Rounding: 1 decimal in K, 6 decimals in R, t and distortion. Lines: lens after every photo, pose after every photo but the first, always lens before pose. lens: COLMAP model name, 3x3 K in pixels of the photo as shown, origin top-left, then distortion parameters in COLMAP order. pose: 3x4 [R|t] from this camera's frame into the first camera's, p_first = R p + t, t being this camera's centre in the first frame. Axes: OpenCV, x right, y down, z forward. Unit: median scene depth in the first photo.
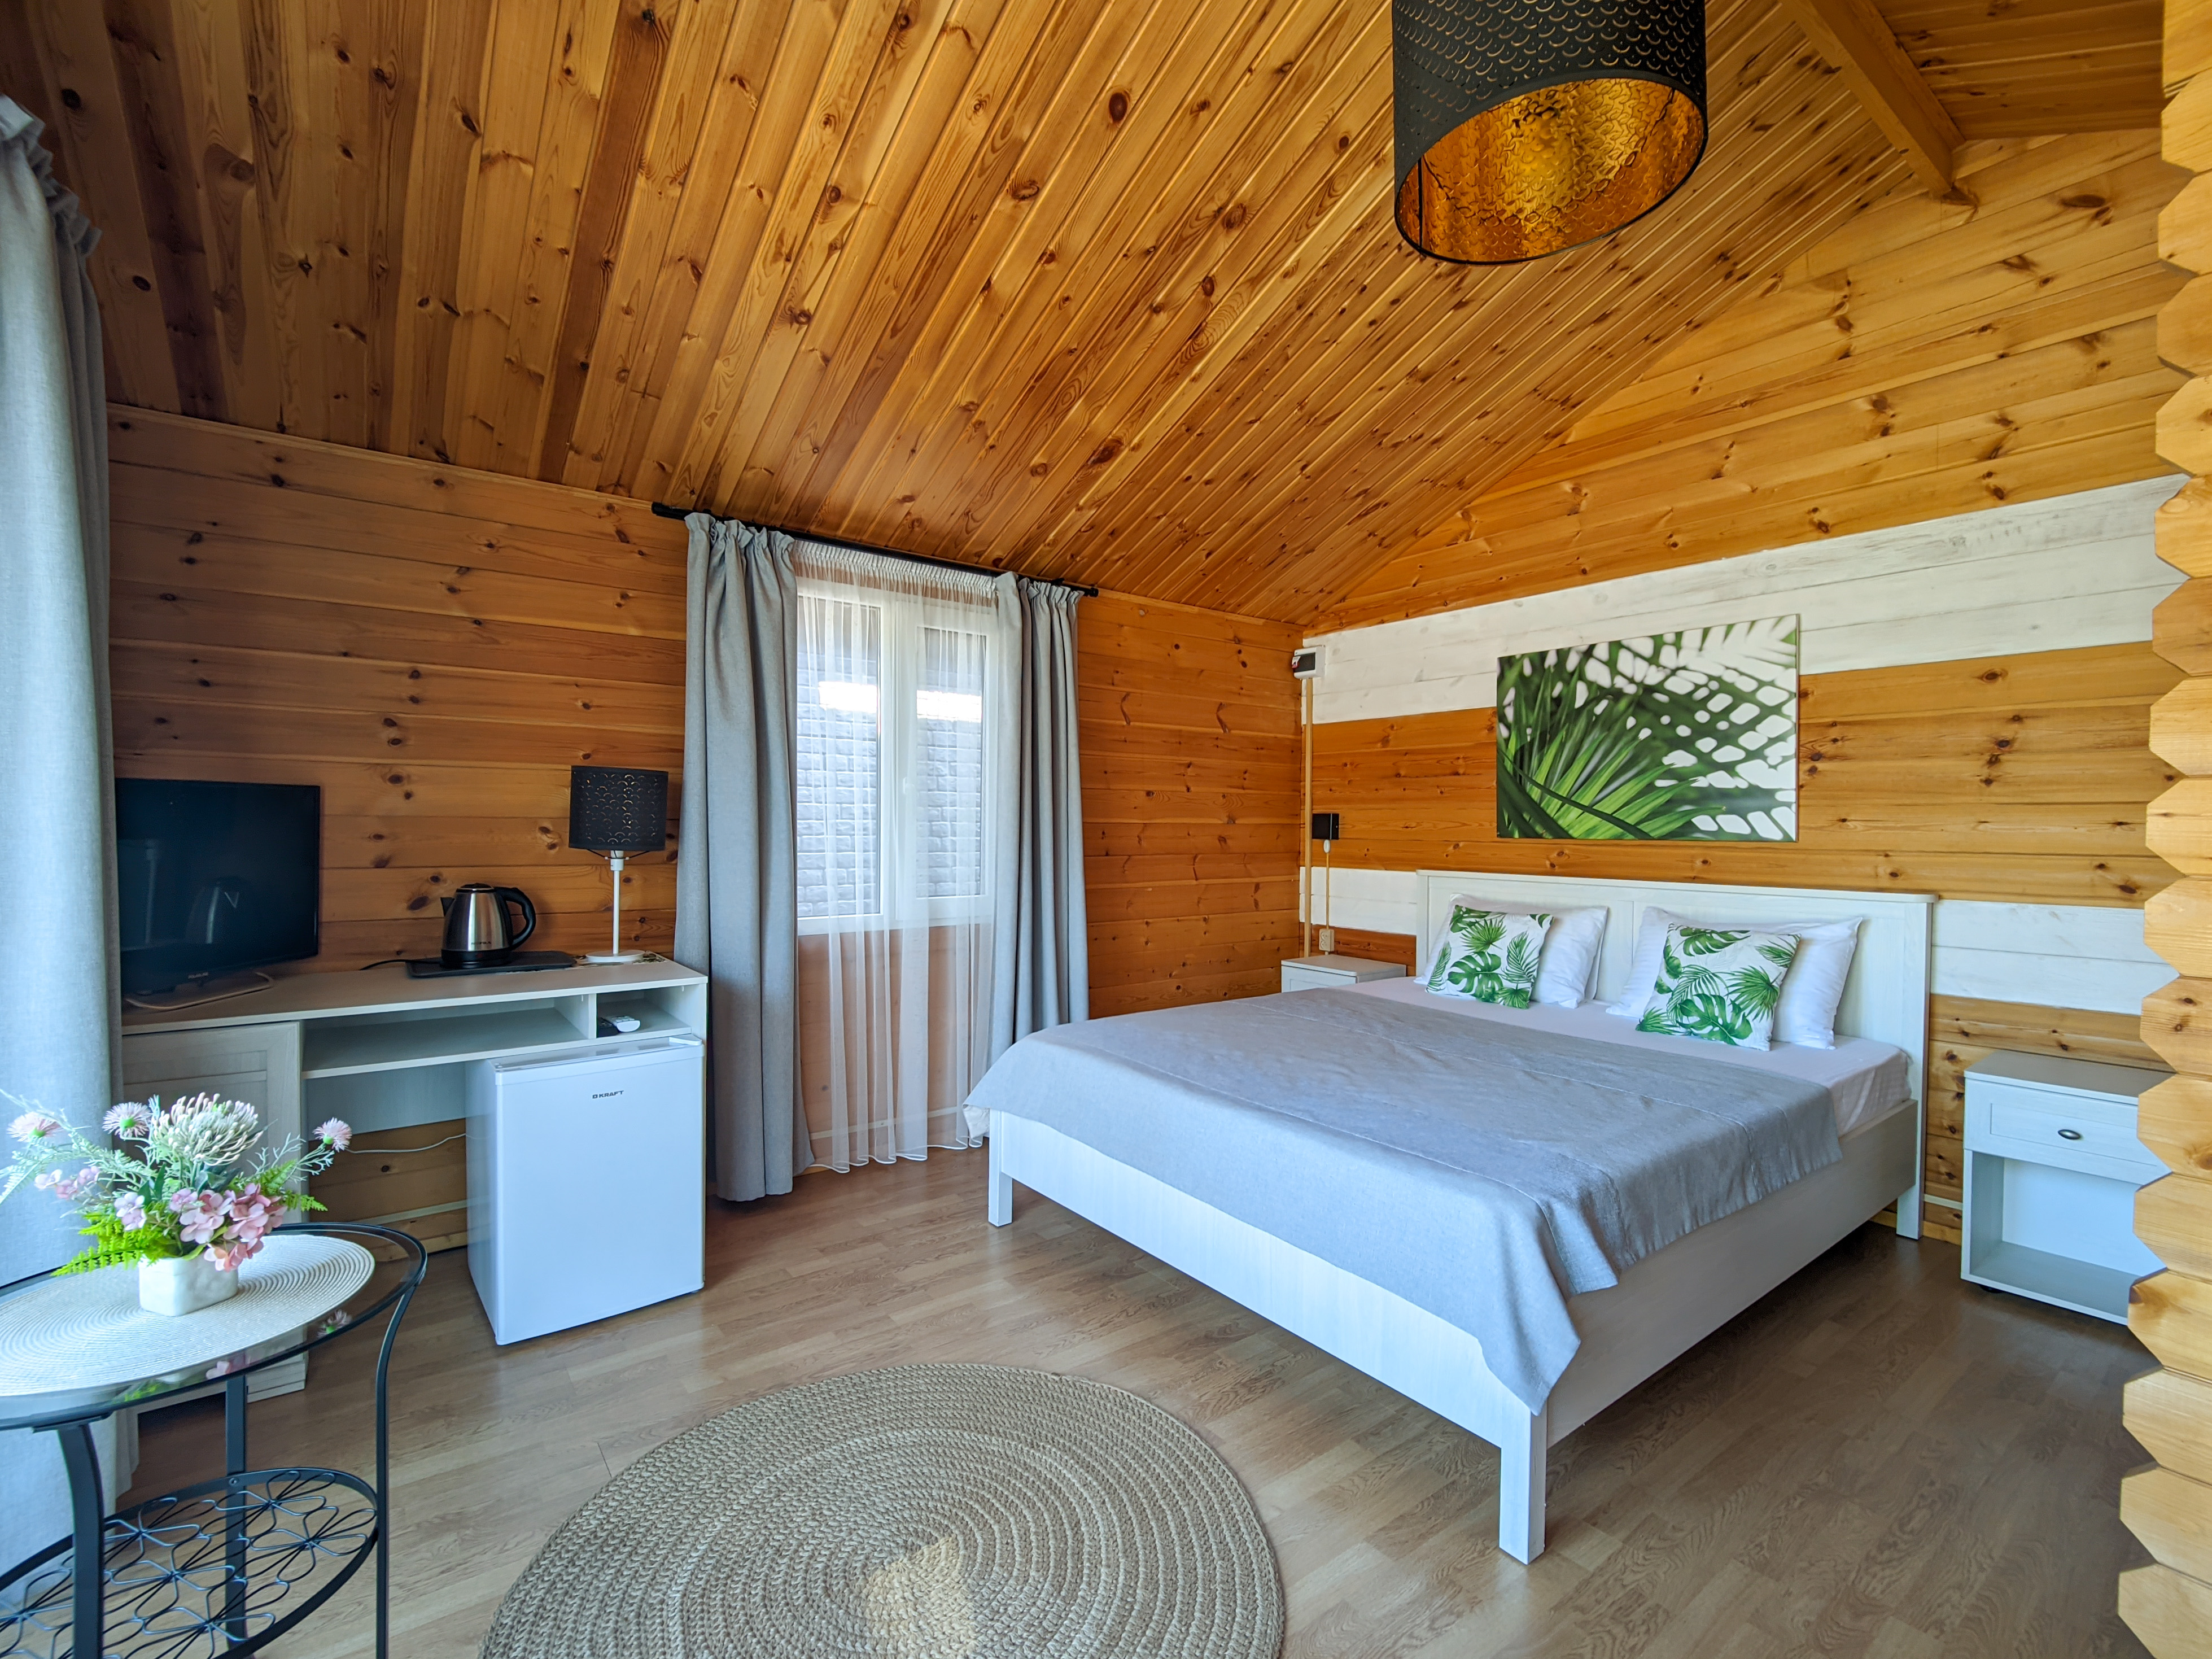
lens RADIAL K [[960.9, 0, 1091.7], [0, 960.9, 839.0], [0, 0, 1]] dist [0.018627, -0.012303]
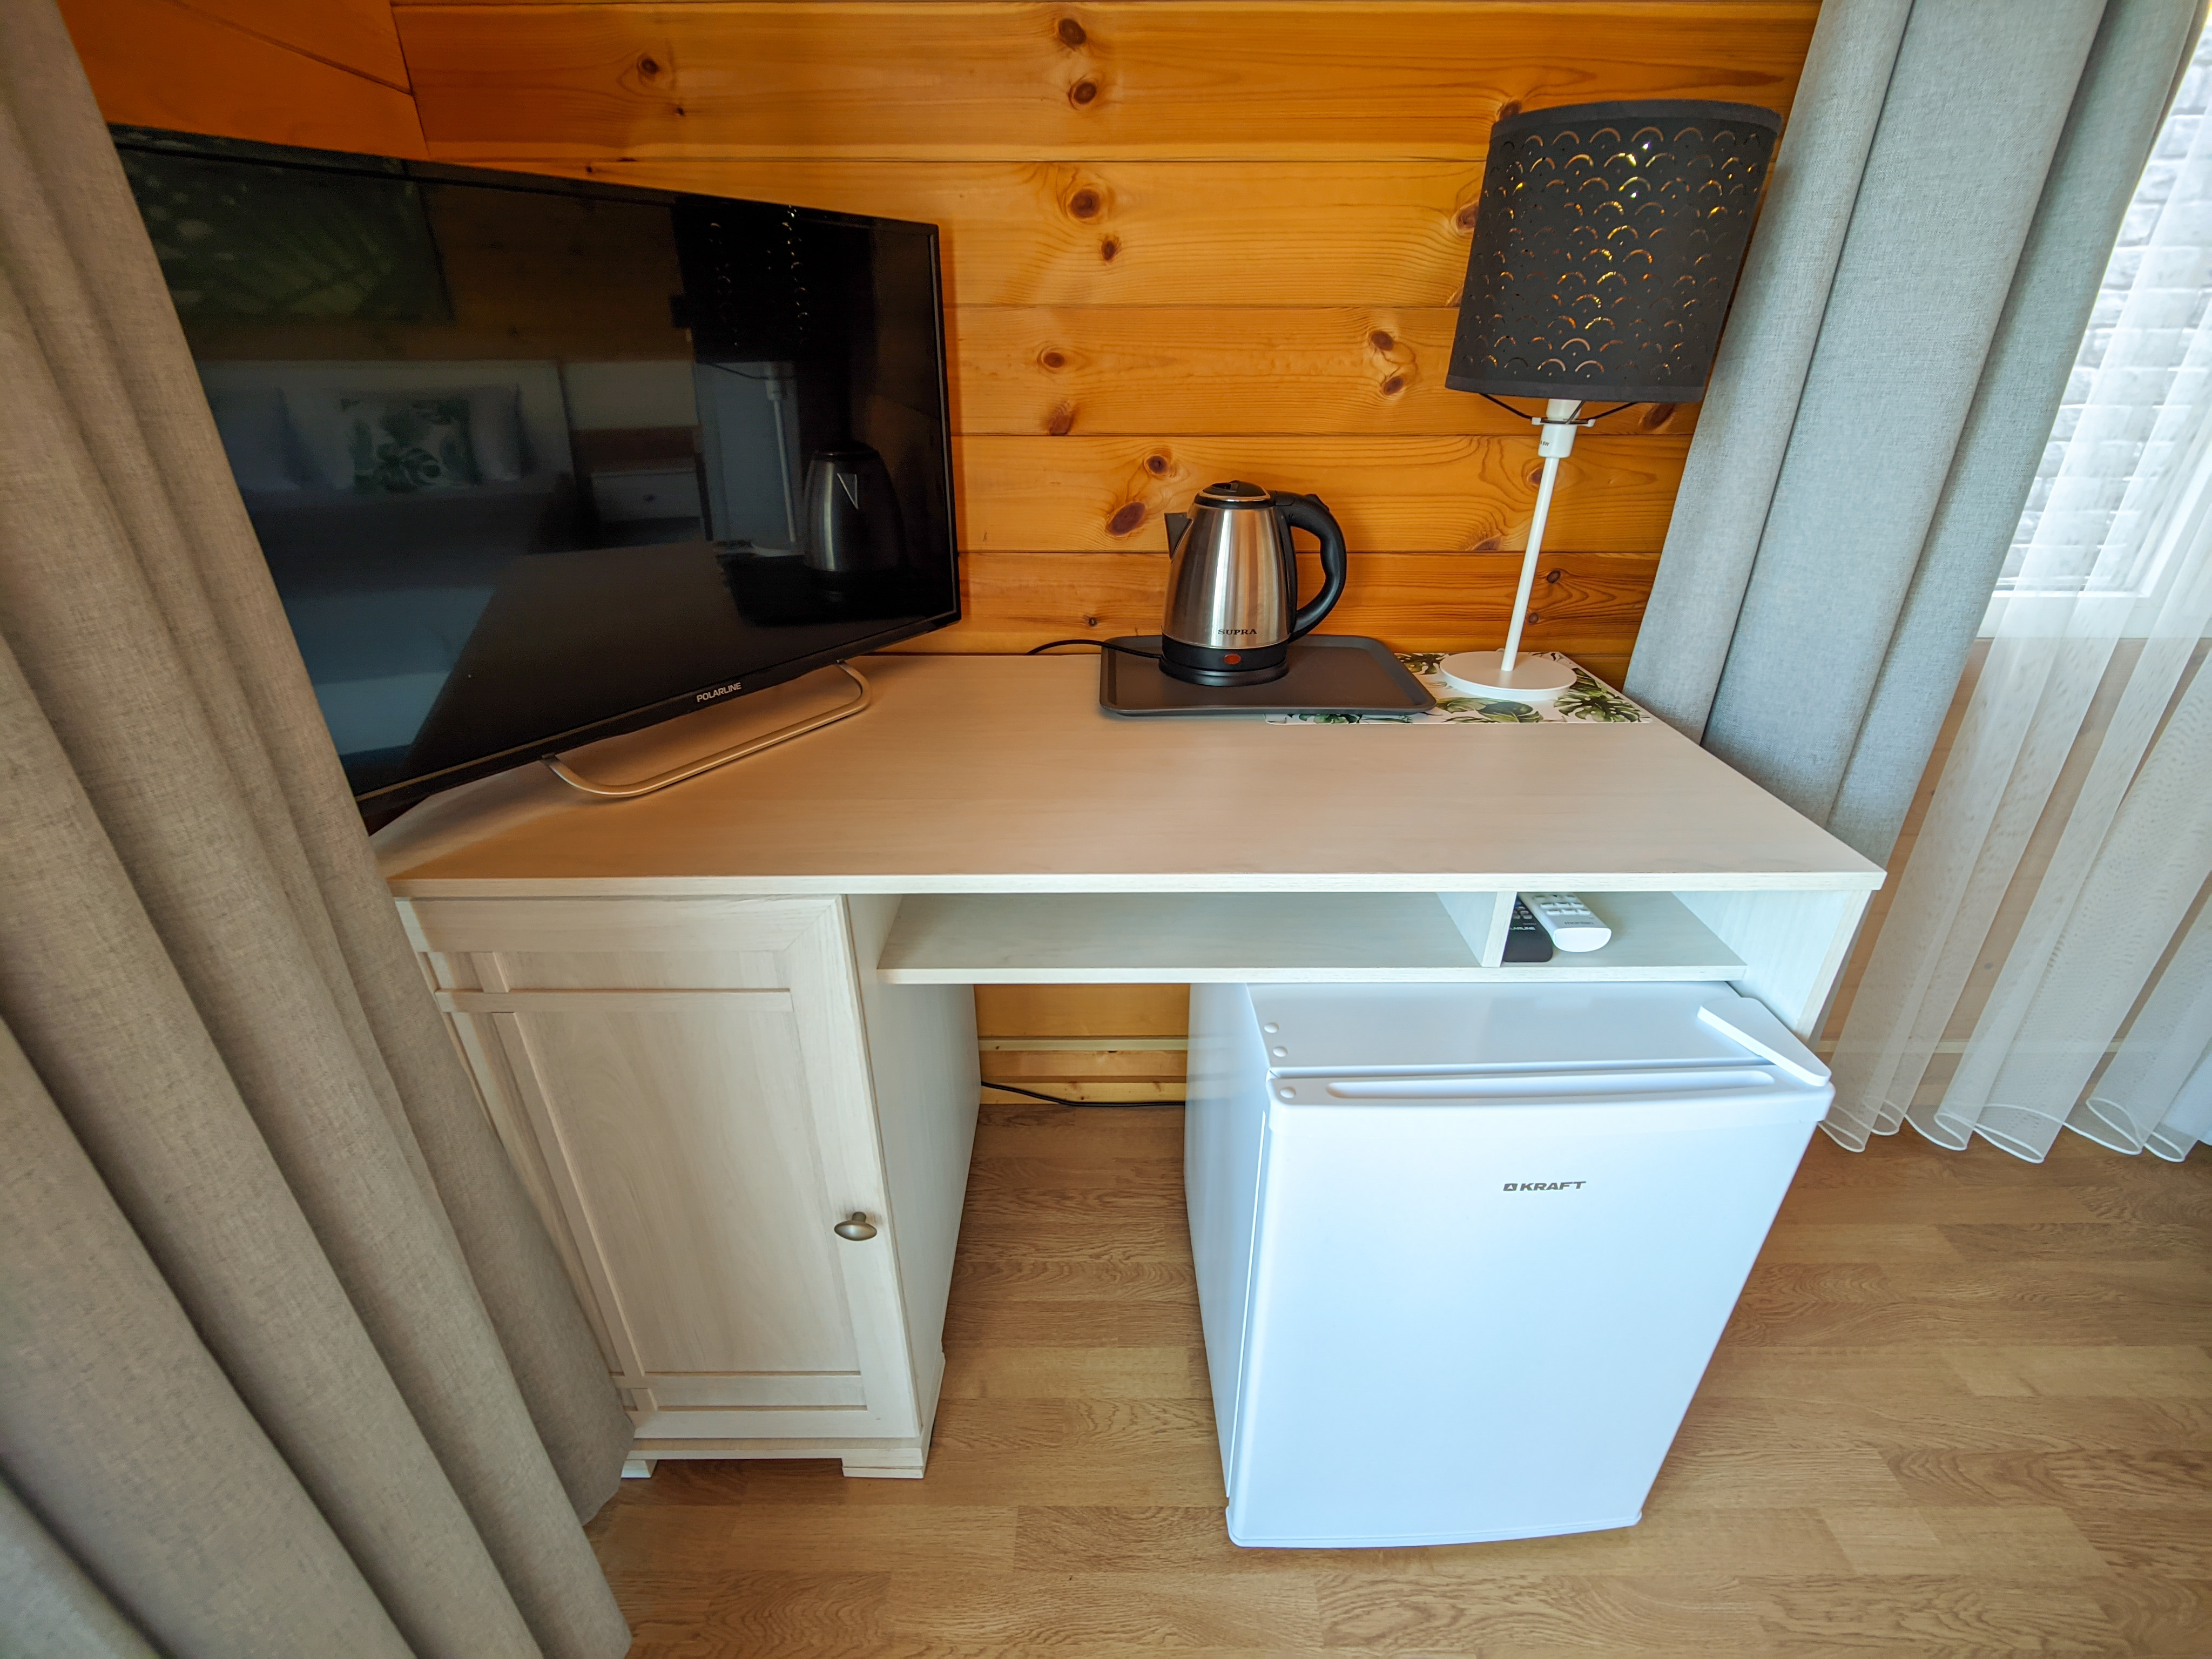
lens RADIAL K [[960.8, 0, 1095.4], [0, 960.8, 830.1], [0, 0, 1]] dist [0.018627, -0.012303]
pose [[0.778884, 0.266923, -0.567531, -0.405175], [-0.001582, 0.905745, 0.423821, 0.005727], [0.627166, -0.329210, 0.705892, 0.615274]]
